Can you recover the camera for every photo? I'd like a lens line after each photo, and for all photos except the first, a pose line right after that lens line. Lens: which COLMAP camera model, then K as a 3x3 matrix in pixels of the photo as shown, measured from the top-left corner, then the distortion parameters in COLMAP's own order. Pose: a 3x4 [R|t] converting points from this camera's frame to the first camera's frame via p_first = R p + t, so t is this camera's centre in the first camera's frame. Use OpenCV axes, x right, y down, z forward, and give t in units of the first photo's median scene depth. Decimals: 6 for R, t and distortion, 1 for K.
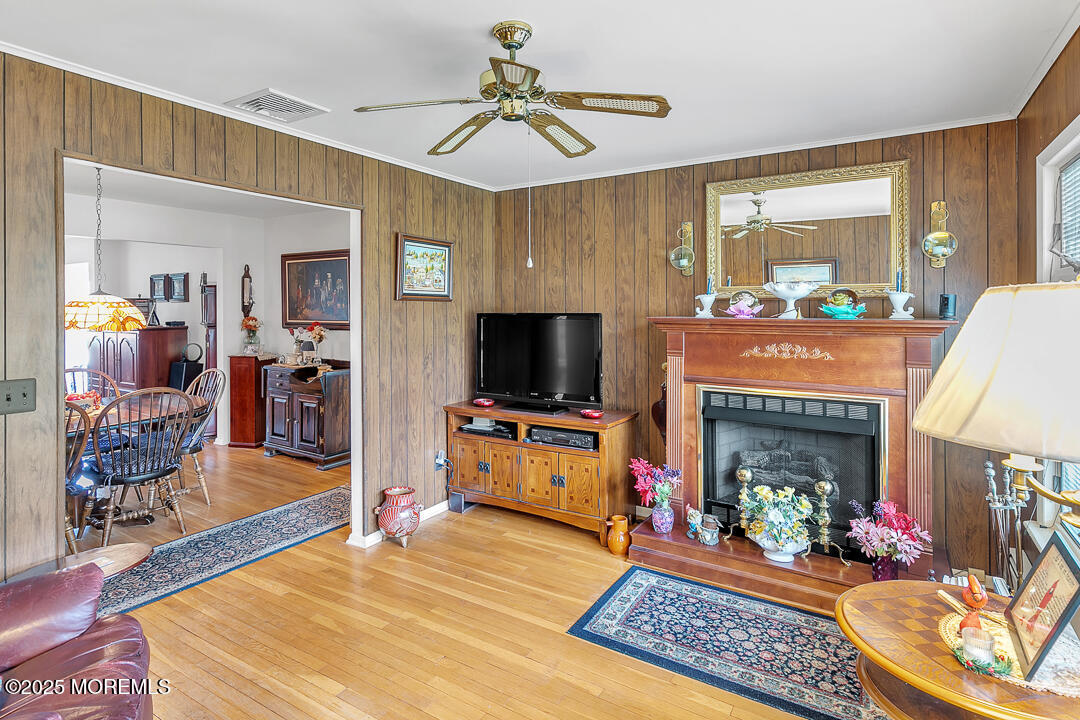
lens RADIAL K [[566.1, 0, 539.6], [0, 566.1, 312.0], [0, 0, 1]] dist [0.000968, 0.000239]
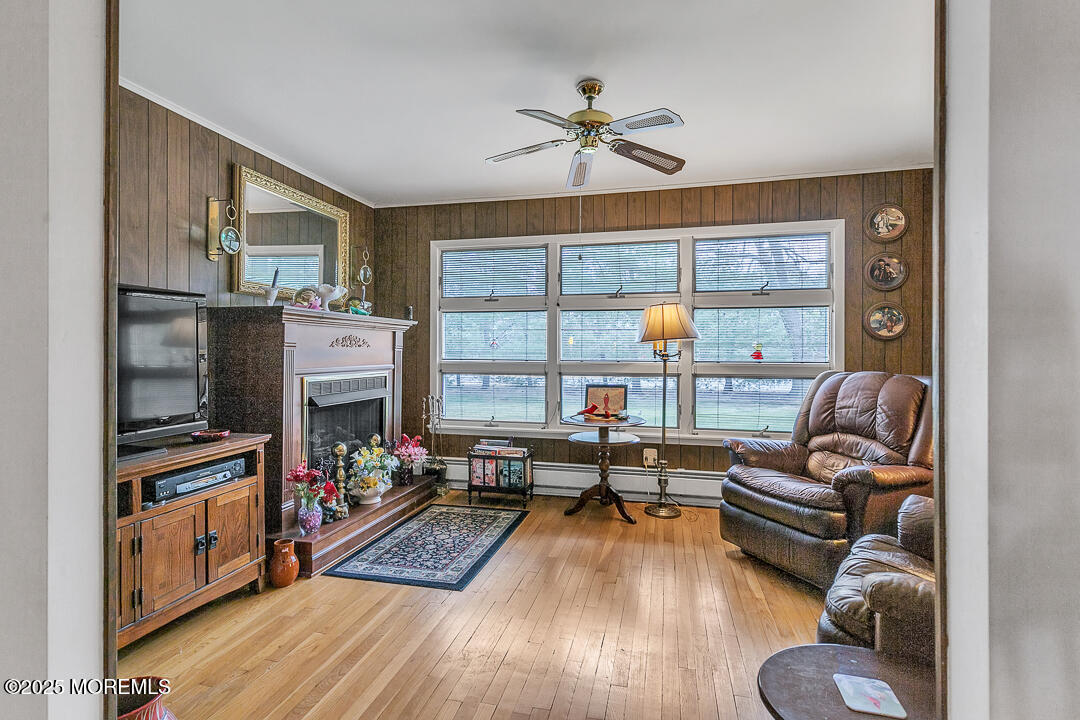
lens RADIAL K [[509.1, 0, 539.8], [0, 509.1, 347.6], [0, 0, 1]] dist [-0.000037, -0.000045]
pose [[-0.306465, 0.004608, 0.951871, -0.890273], [0.000150, 0.999989, -0.004793, 0.099936], [-0.951882, -0.001326, -0.306462, 1.107996]]
